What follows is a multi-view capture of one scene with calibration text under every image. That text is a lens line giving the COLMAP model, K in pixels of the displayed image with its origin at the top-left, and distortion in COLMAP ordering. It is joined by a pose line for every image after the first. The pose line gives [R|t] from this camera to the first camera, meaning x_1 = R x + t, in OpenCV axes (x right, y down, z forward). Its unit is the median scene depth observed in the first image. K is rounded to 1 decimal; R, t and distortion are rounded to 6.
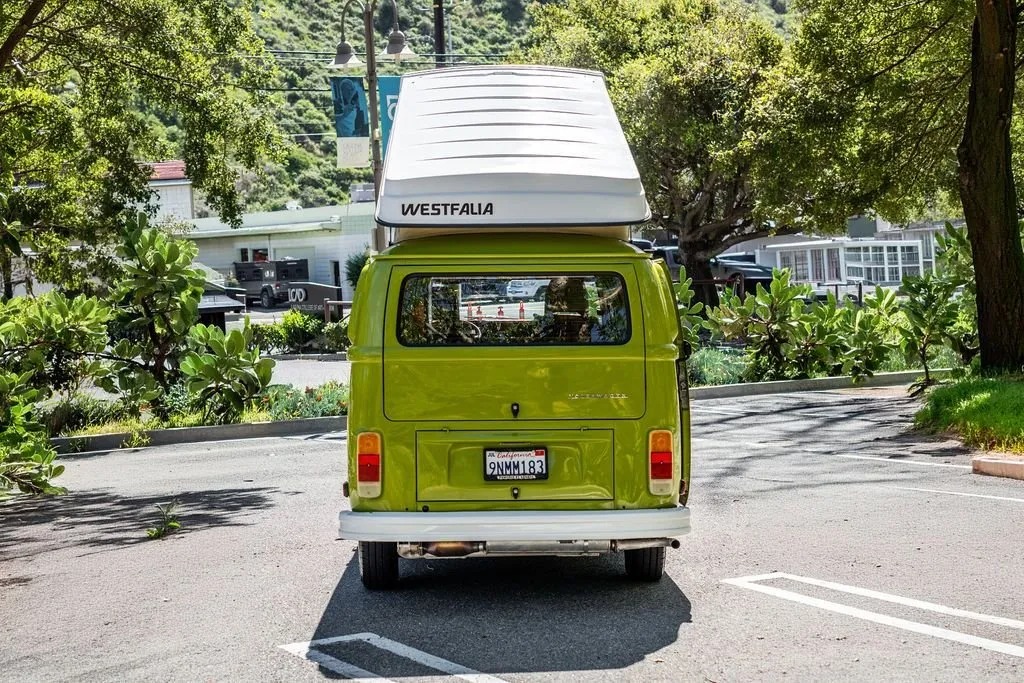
lens RADIAL K [[2157.1, 0, 512.0], [0, 2157.1, 341.5], [0, 0, 1]] dist [0.033970, 0.424803]
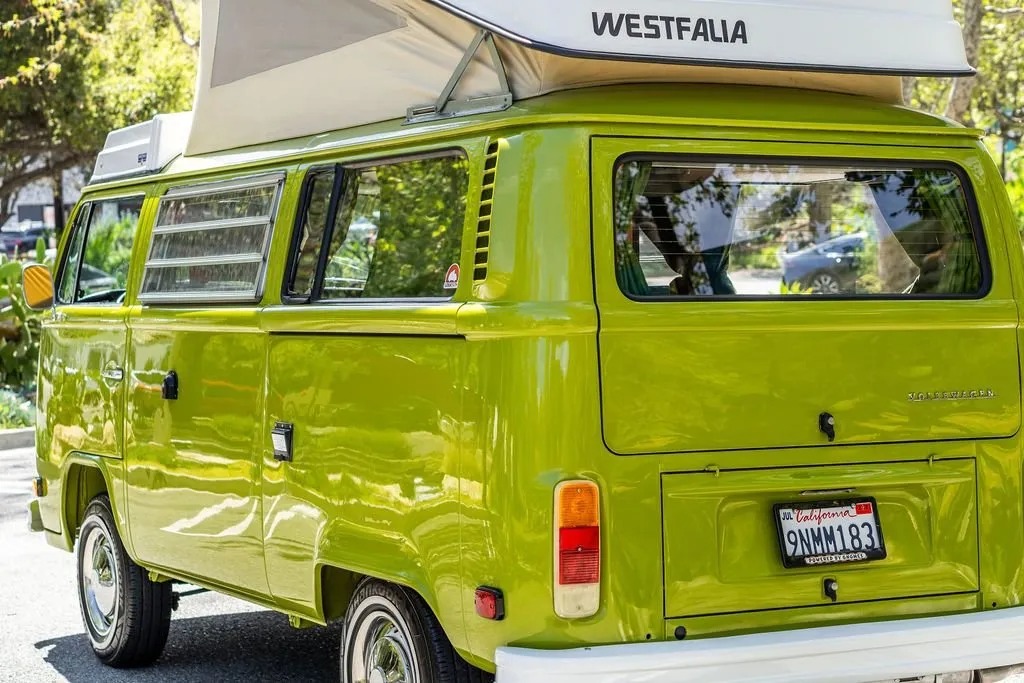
lens RADIAL K [[2157.1, 0, 512.0], [0, 2157.1, 341.5], [0, 0, 1]] dist [0.033970, 0.424803]
pose [[0.883808, -0.007094, 0.467797, -0.302293], [0.002265, 0.999938, 0.010884, 0.005967], [-0.467845, -0.008560, 0.883769, 0.583621]]
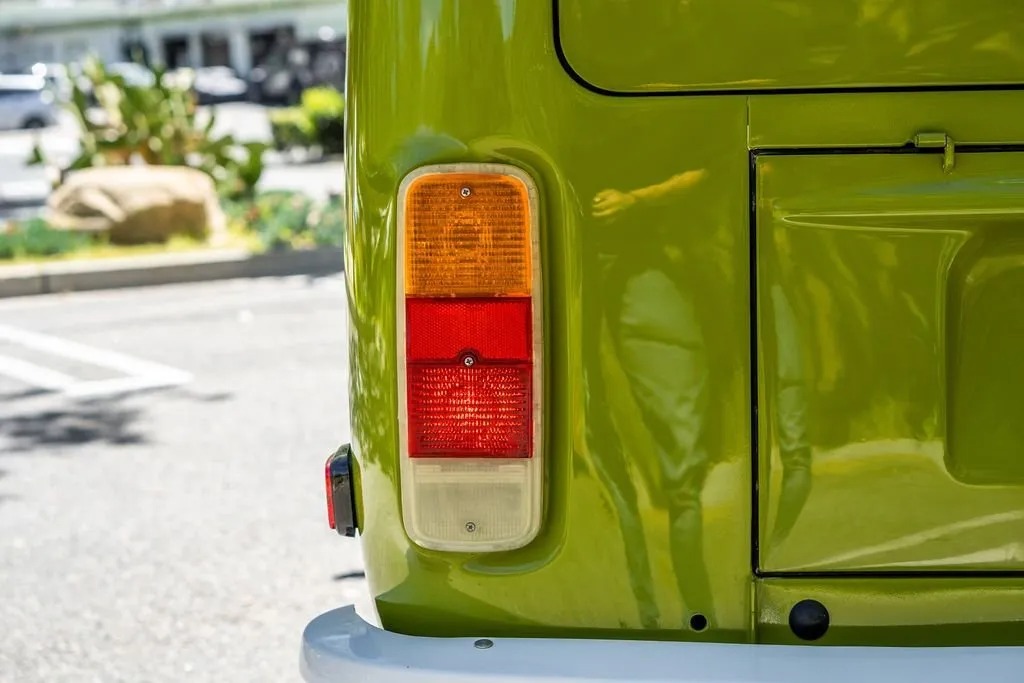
lens RADIAL K [[2157.1, 0, 512.0], [0, 2157.1, 341.5], [0, 0, 1]] dist [0.033970, 0.424803]
pose [[0.999713, -0.010243, -0.021663, -0.059255], [0.011684, 0.997654, 0.067457, 0.044290], [0.020922, -0.067690, 0.997487, 0.830911]]
